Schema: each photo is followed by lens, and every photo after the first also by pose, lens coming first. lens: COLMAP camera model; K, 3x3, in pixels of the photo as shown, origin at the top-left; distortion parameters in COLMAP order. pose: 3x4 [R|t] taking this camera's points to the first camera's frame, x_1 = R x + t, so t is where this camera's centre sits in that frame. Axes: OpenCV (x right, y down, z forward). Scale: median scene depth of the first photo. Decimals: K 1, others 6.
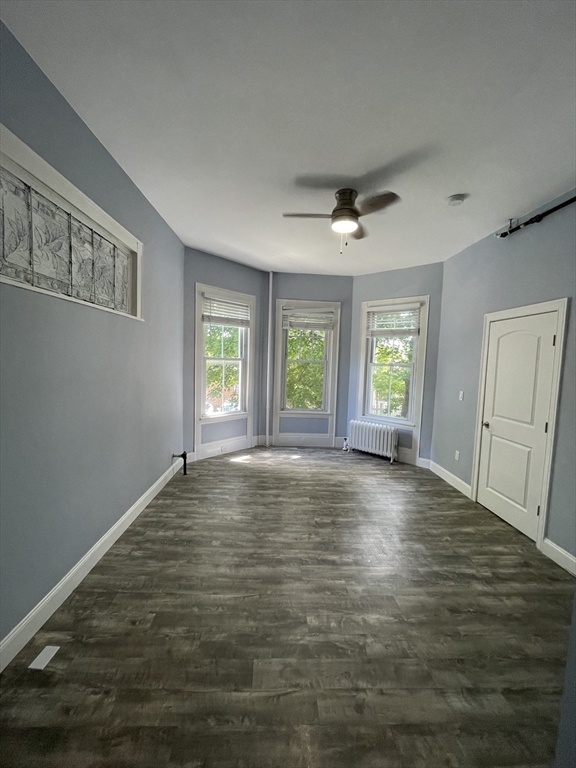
lens RADIAL K [[310.5, 0, 288.4], [0, 310.5, 382.2], [0, 0, 1]] dist [-0.006462, -0.000201]
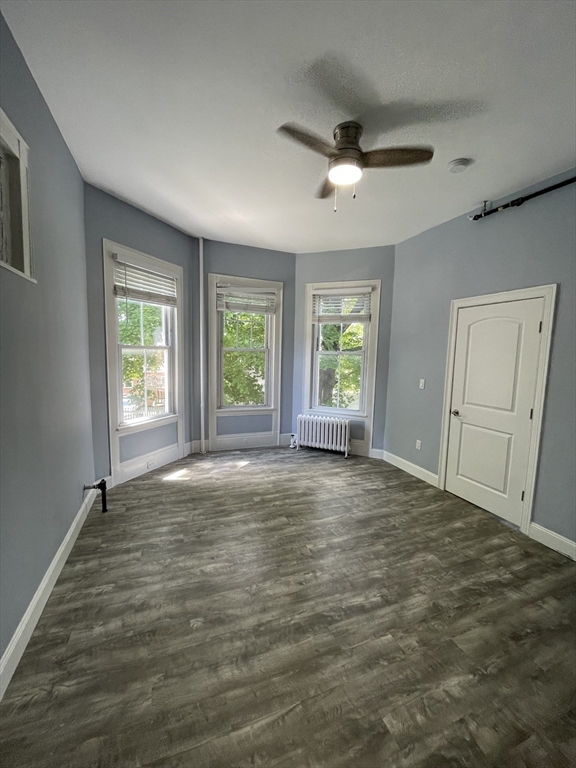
lens RADIAL K [[310.5, 0, 288.6], [0, 310.5, 382.8], [0, 0, 1]] dist [-0.006462, -0.000201]
pose [[0.944542, -0.040076, 0.325935, -0.220053], [0.027805, 0.998721, 0.042221, -0.017998], [-0.327210, -0.030817, 0.944449, 0.291428]]
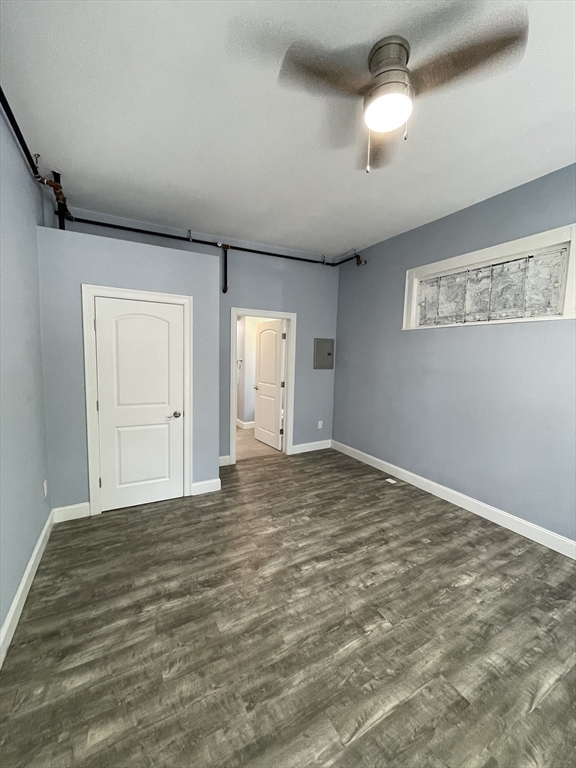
lens RADIAL K [[310.5, 0, 286.2], [0, 310.5, 383.9], [0, 0, 1]] dist [-0.006462, -0.000201]
pose [[-0.899031, -0.013150, -0.437687, 0.564568], [-0.087555, 0.984762, 0.150257, -0.086679], [0.429042, 0.173408, -0.886483, 1.458945]]
